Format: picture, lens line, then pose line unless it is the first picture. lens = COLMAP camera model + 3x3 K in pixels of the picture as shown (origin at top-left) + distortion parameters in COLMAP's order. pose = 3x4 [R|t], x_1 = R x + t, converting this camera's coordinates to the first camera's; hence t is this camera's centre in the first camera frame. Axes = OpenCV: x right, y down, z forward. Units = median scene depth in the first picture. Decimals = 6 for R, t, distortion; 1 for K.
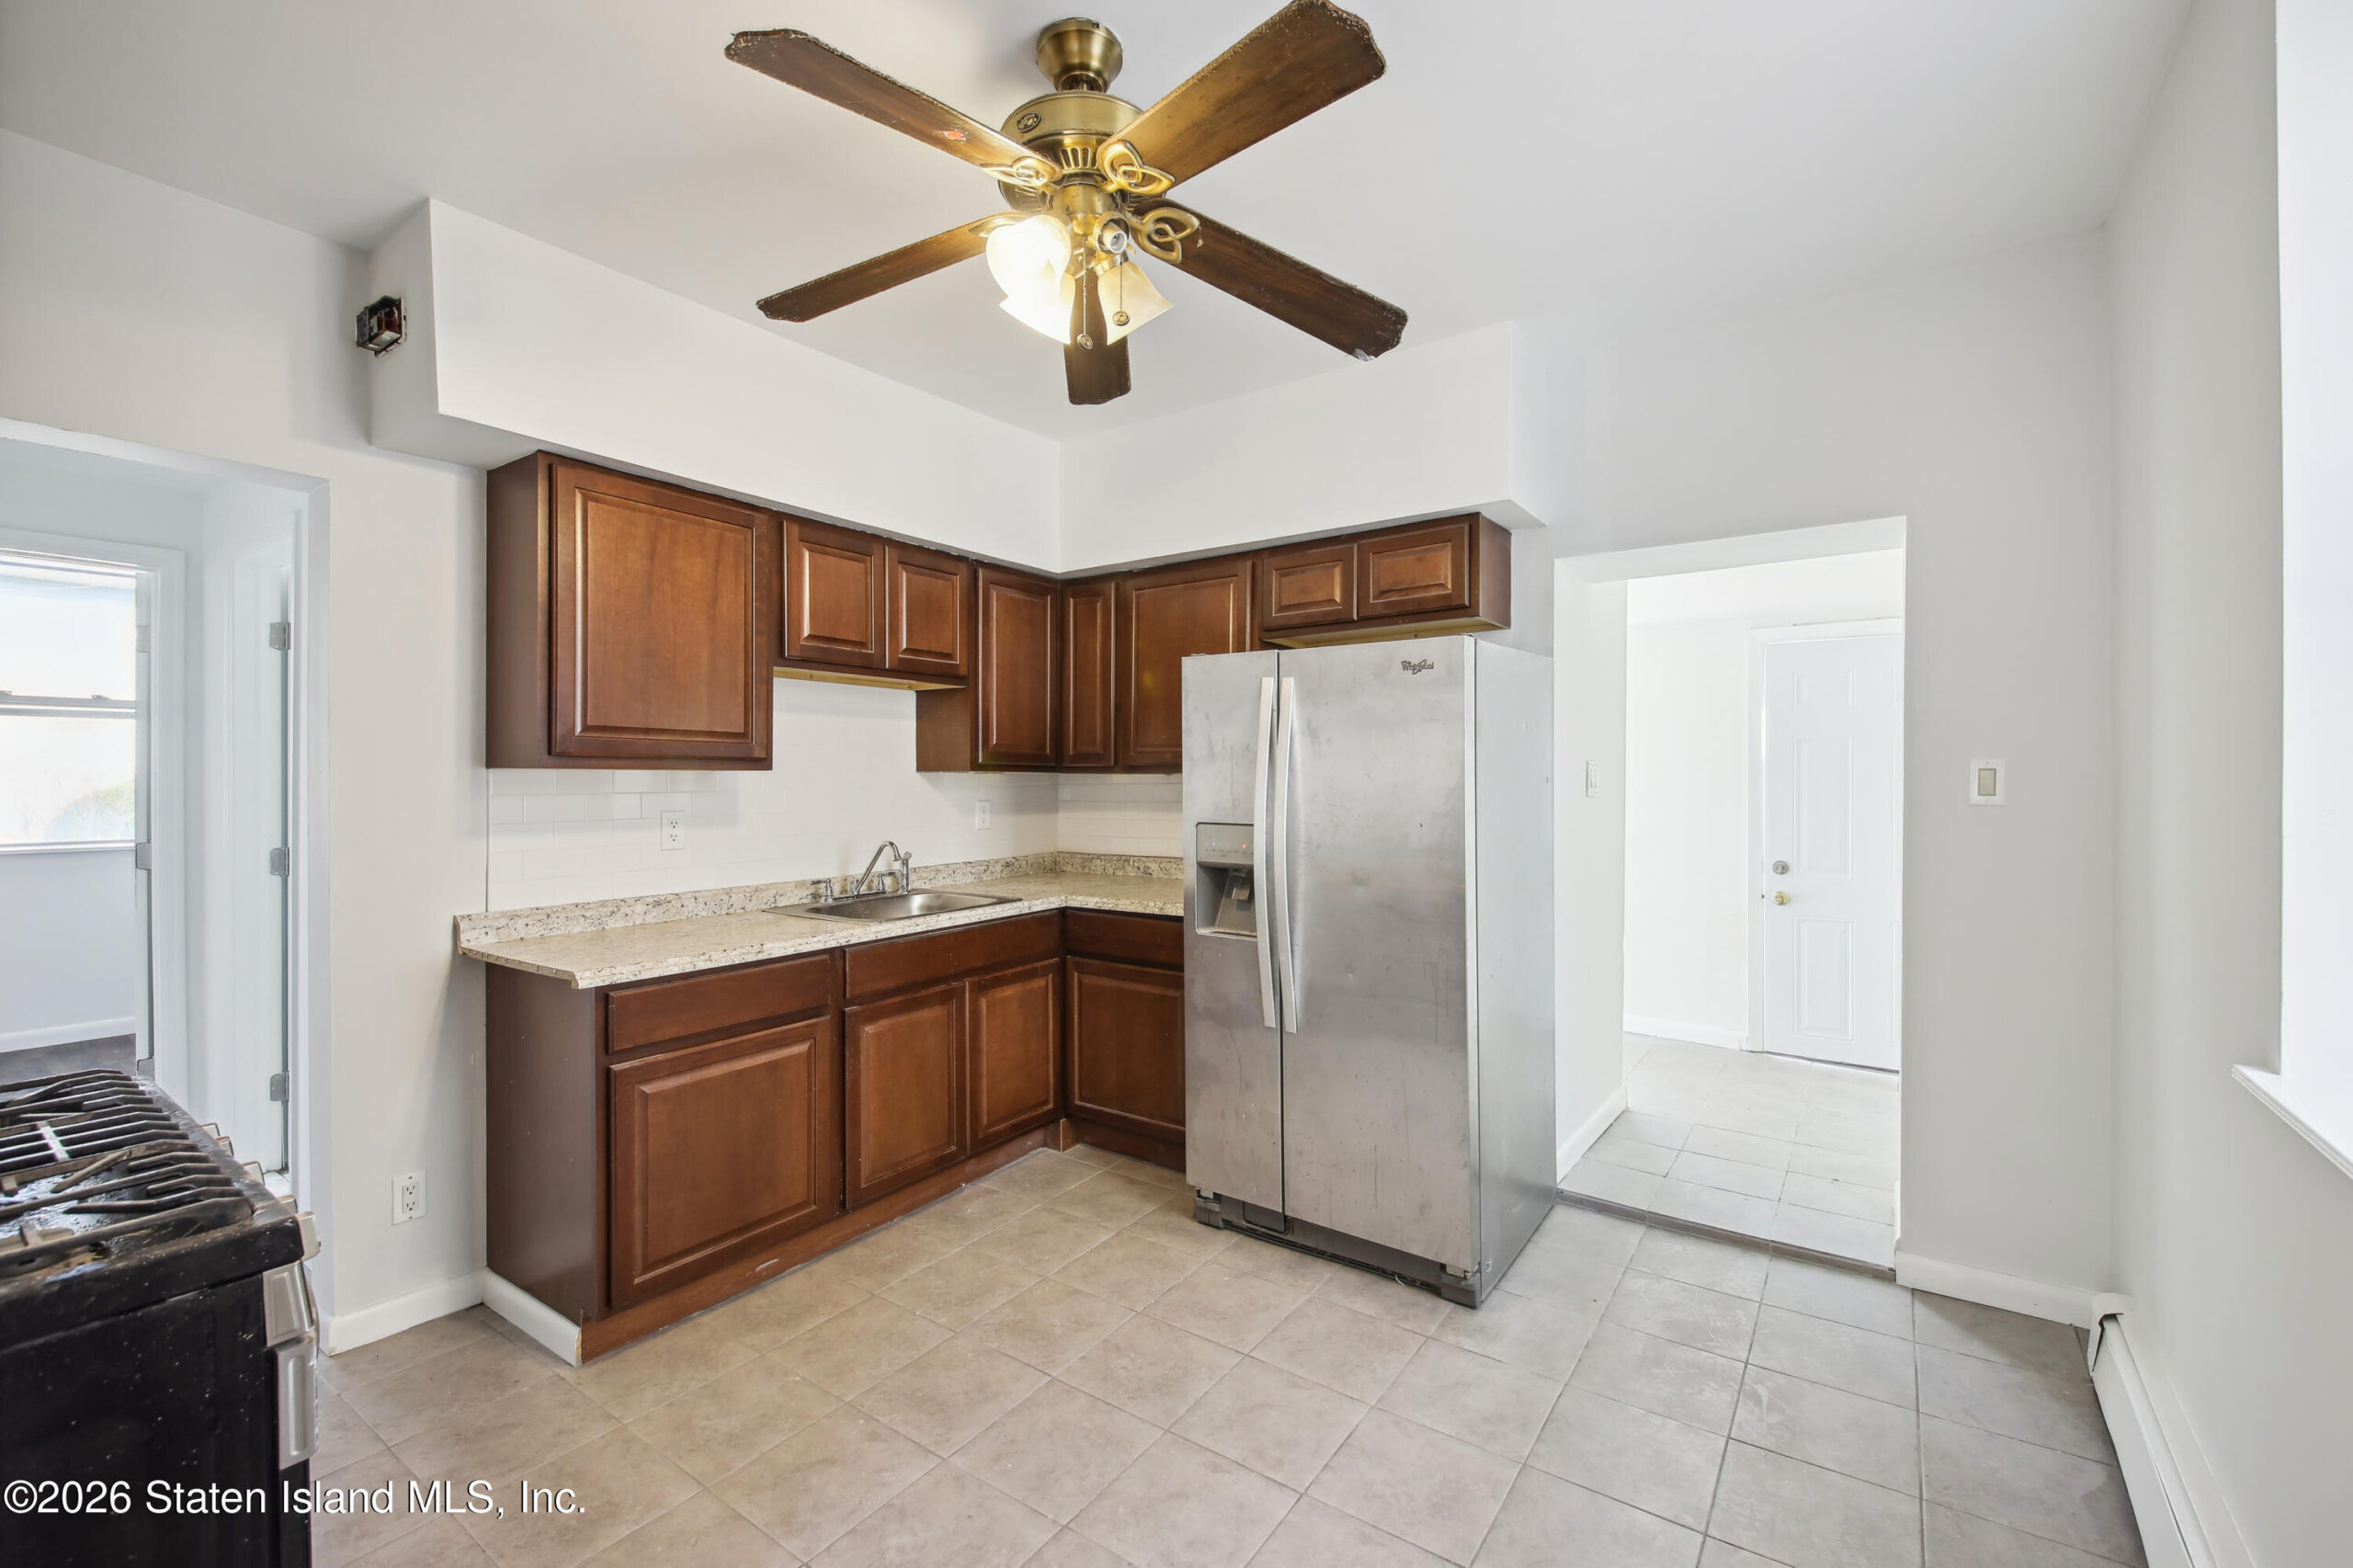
lens RADIAL K [[985.0, 0, 1176.5], [0, 985.0, 784.0], [0, 0, 1]] dist [0.016326, 0.000121]
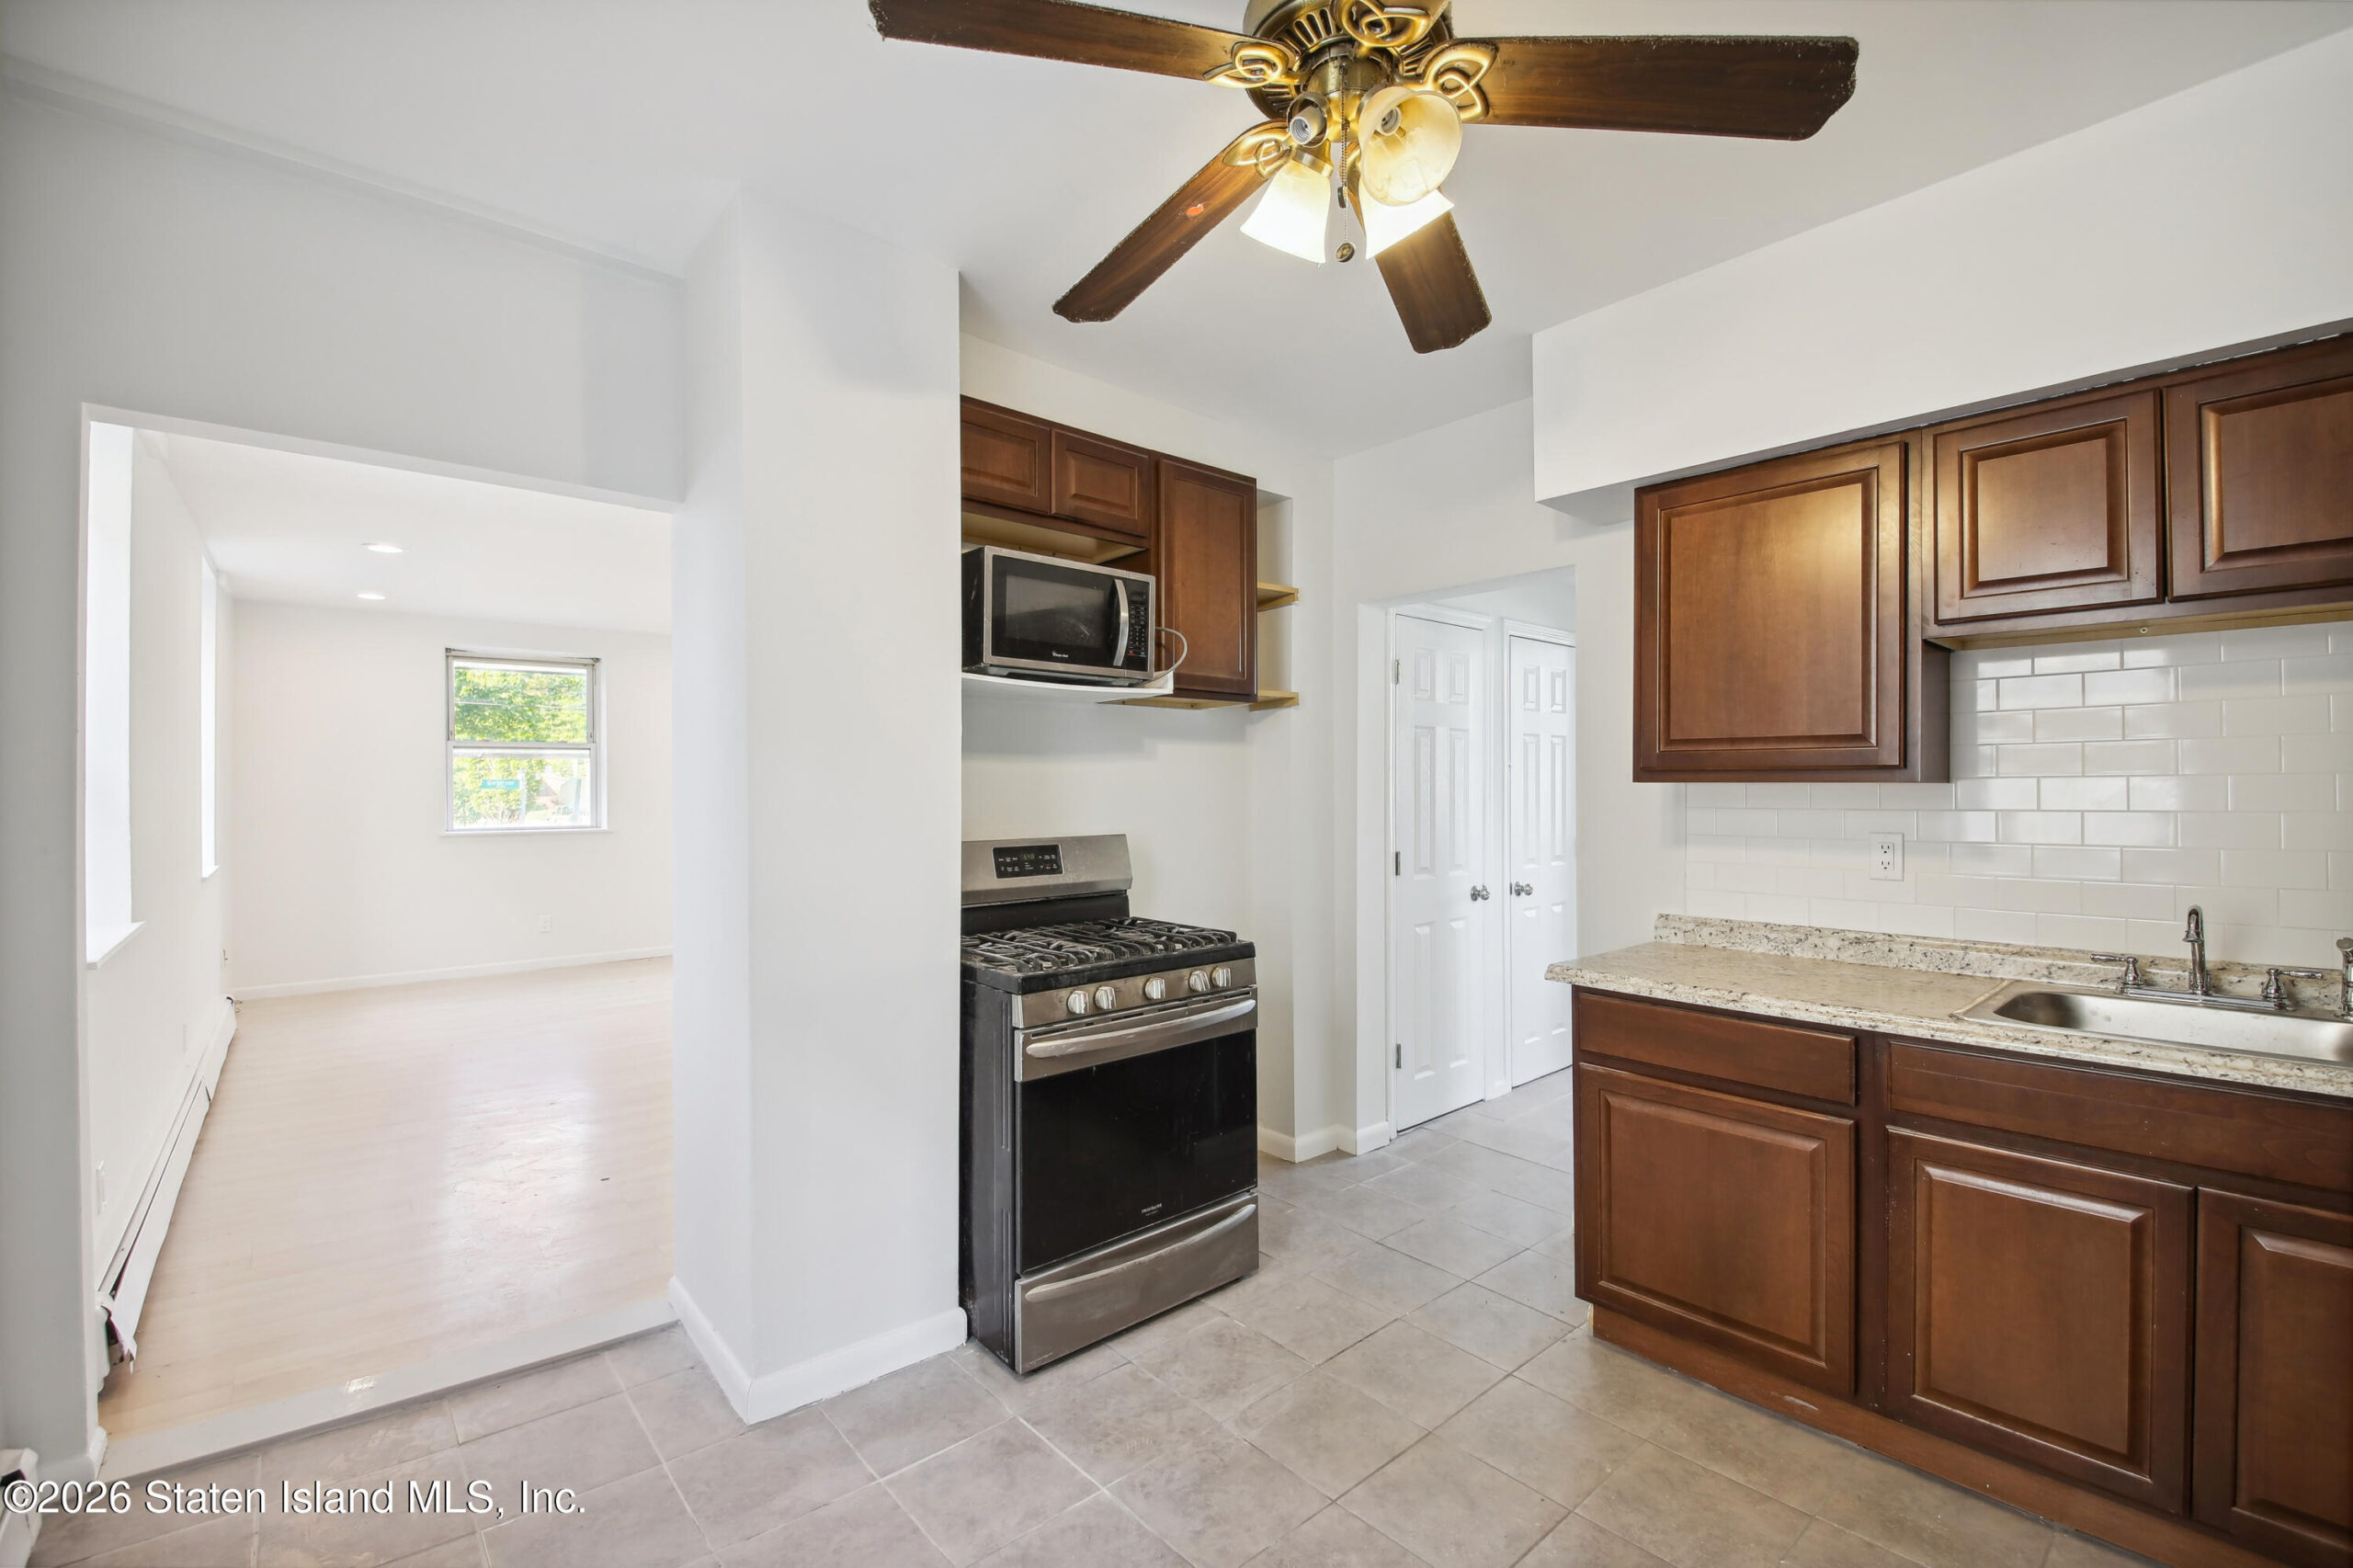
lens RADIAL K [[1008.3, 0, 1176.5], [0, 1008.3, 784.0], [0, 0, 1]] dist [-0.023534, -0.000482]
pose [[-0.229237, -0.004434, -0.973361, 0.491180], [-0.011720, 0.999930, -0.001794, -0.005292], [0.973300, 0.010997, -0.229272, 0.708766]]
